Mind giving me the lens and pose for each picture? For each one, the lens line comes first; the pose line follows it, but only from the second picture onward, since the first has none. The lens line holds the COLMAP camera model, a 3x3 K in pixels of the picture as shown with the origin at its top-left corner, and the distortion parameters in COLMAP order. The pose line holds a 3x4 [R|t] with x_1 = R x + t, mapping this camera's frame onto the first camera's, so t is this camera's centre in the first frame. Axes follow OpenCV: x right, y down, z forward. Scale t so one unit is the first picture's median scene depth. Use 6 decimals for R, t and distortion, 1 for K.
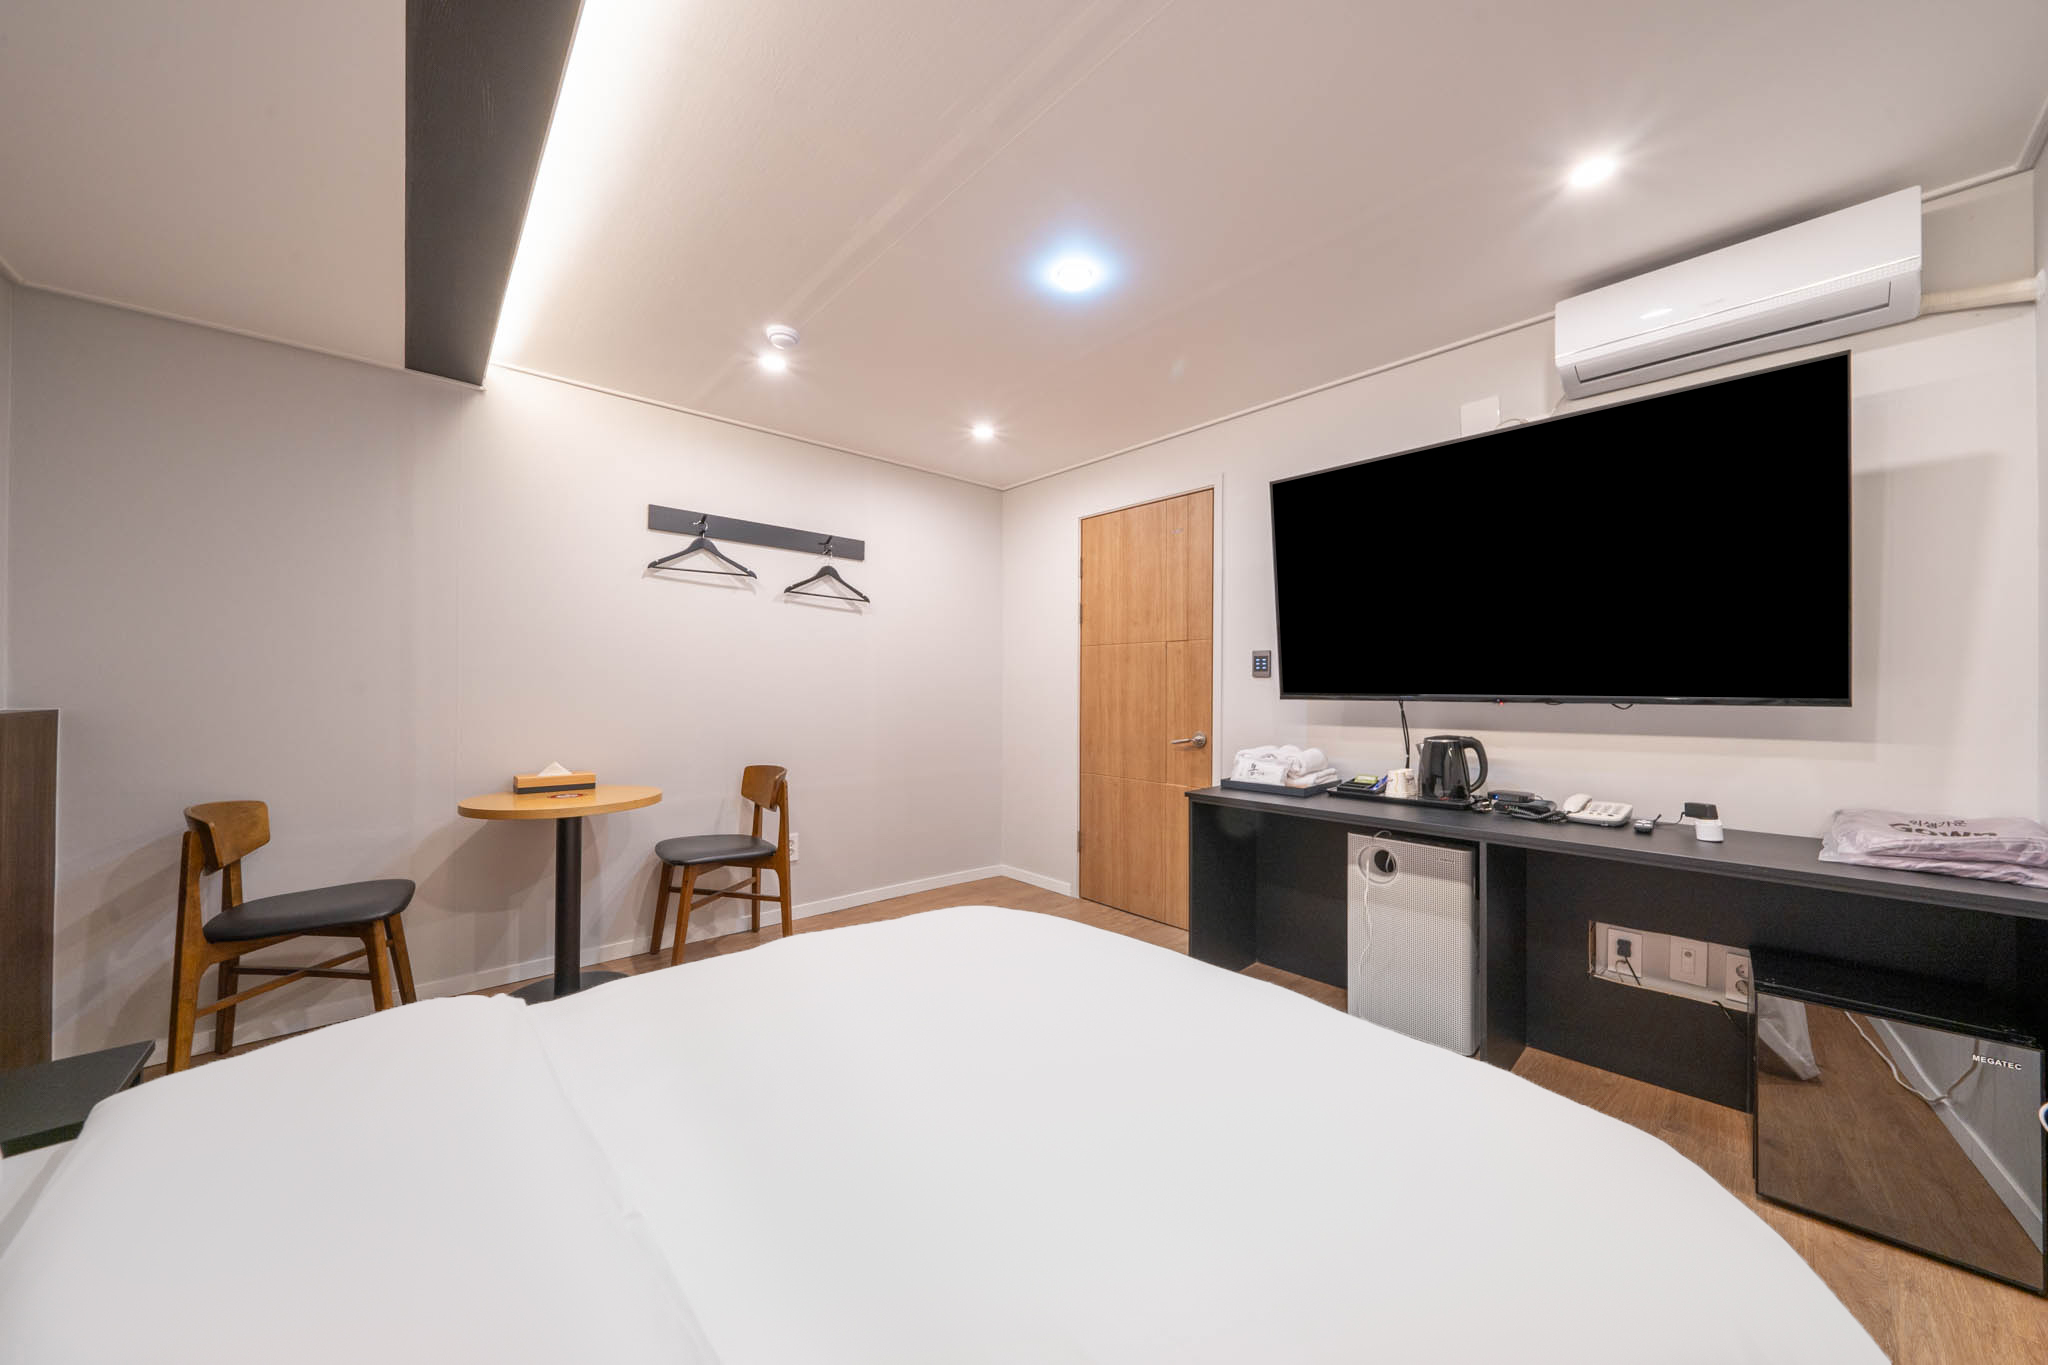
lens RADIAL K [[702.1, 0, 1035.4], [0, 702.1, 681.6], [0, 0, 1]] dist [-0.002361, -0.000016]
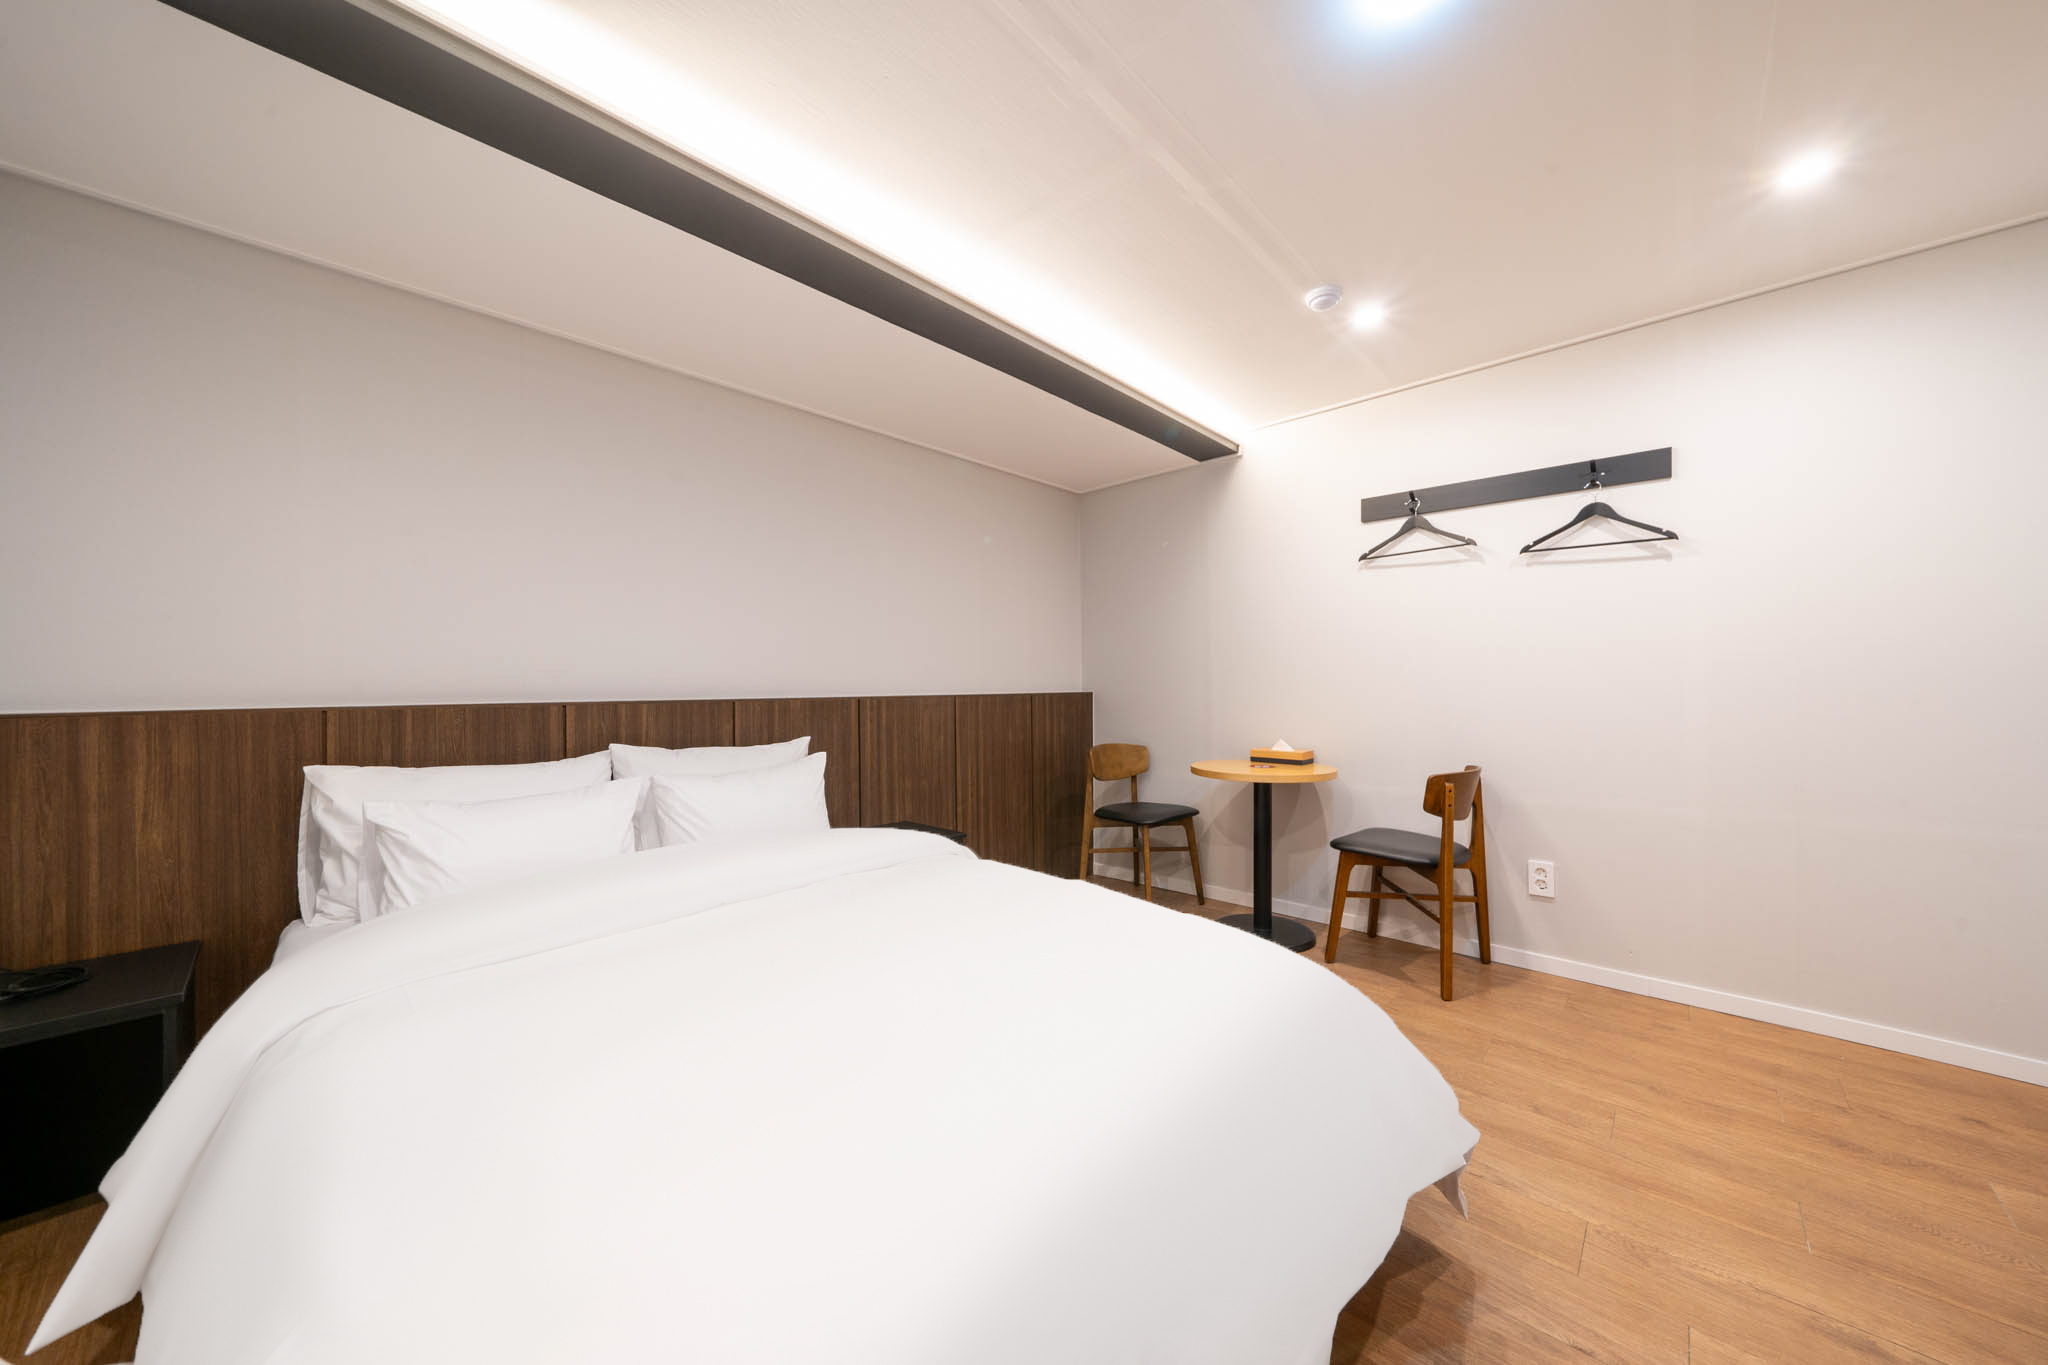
lens RADIAL K [[702.1, 0, 1035.4], [0, 702.1, 681.6], [0, 0, 1]] dist [-0.002361, -0.000016]
pose [[0.079743, -0.010093, -0.996764, 0.429632], [0.019865, 0.999766, -0.008534, 0.014956], [0.996618, -0.019120, 0.079925, 0.424497]]
